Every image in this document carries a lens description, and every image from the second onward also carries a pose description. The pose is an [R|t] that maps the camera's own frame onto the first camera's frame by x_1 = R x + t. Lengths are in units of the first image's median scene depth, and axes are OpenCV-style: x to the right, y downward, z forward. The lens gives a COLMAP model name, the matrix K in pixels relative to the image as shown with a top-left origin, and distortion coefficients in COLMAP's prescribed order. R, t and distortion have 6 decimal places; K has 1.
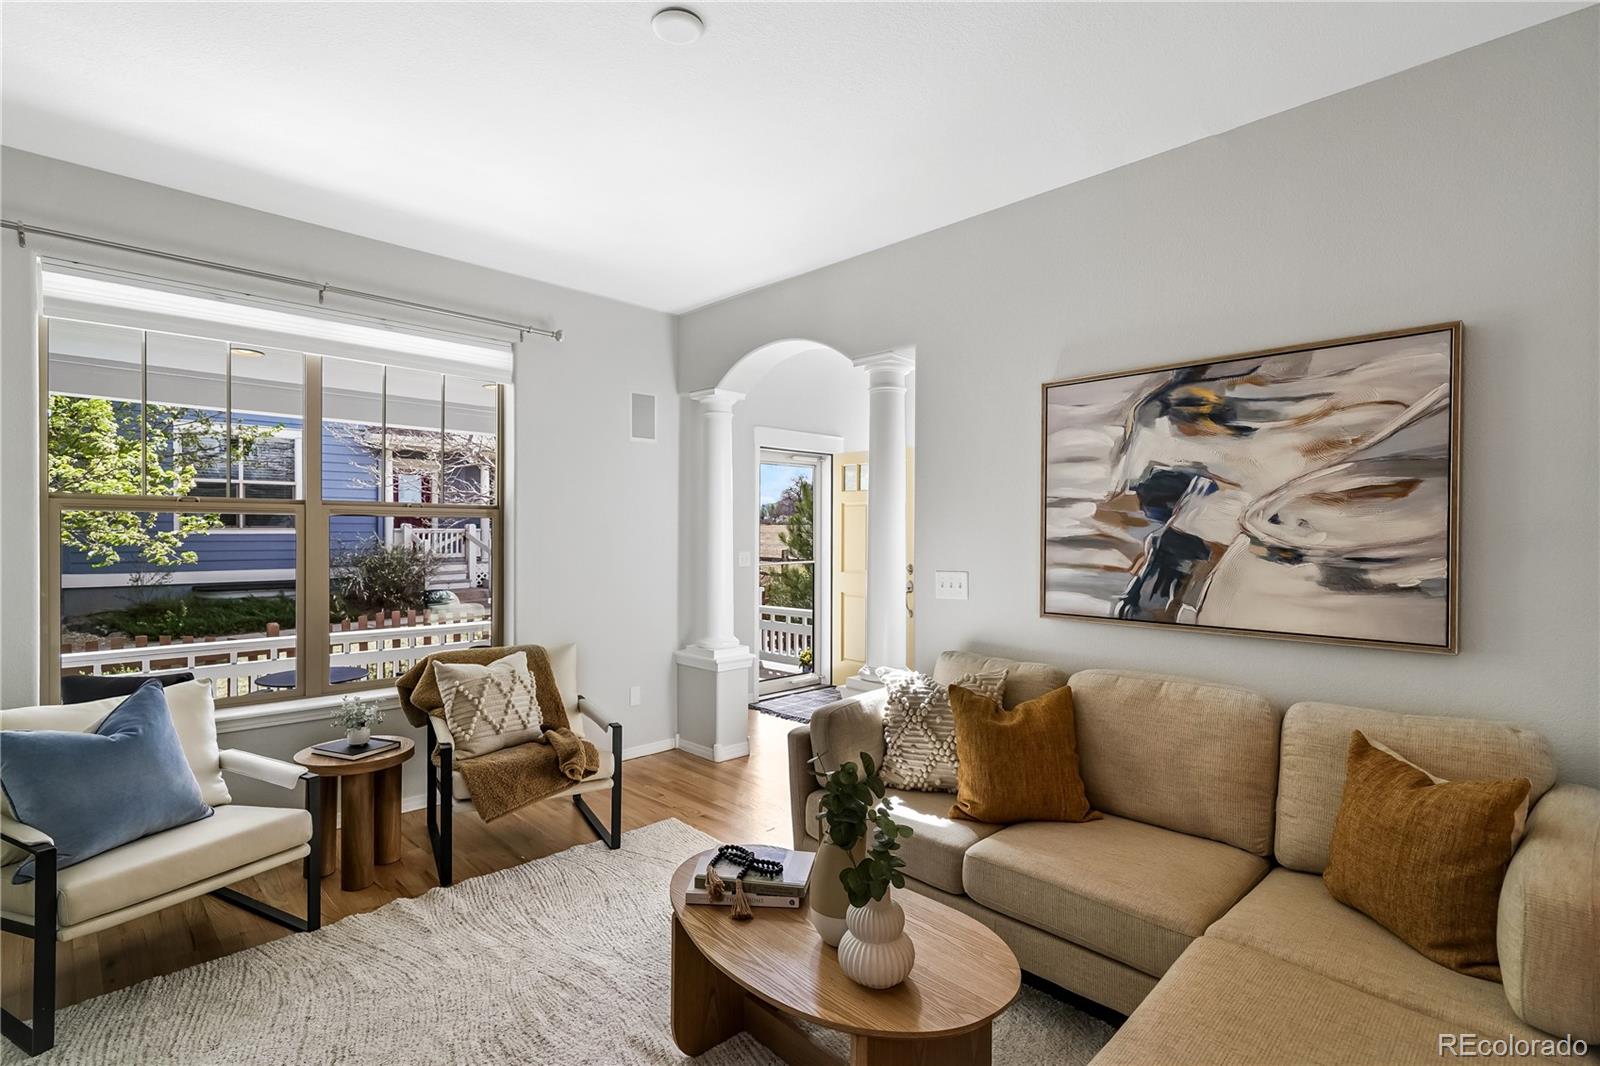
lens RADIAL K [[738.6, 0, 799.1], [0, 738.6, 537.5], [0, 0, 1]] dist [0.000590, 0.000032]
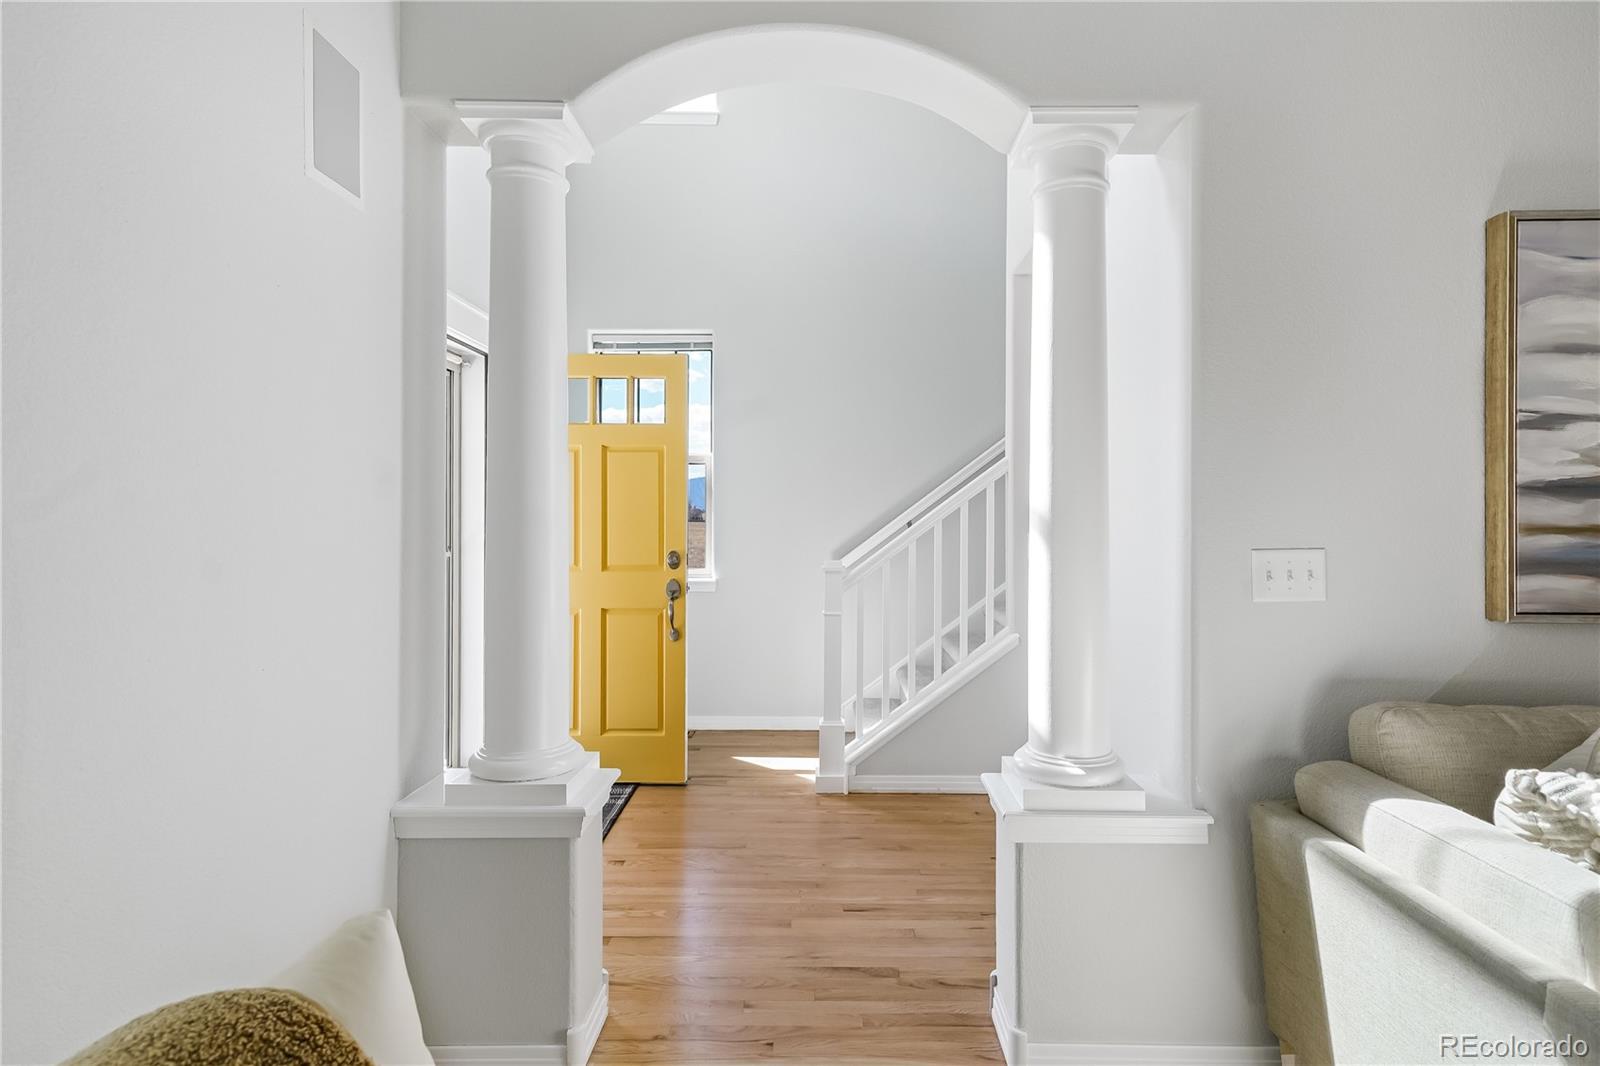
lens RADIAL K [[785.3, 0, 802.5], [0, 785.3, 524.3], [0, 0, 1]] dist [0.001785, 0.000231]
pose [[0.704888, -0.005368, 0.709299, -0.485392], [0.008352, 0.999965, -0.000732, 0.028893], [-0.709270, 0.006440, 0.704908, 0.949067]]
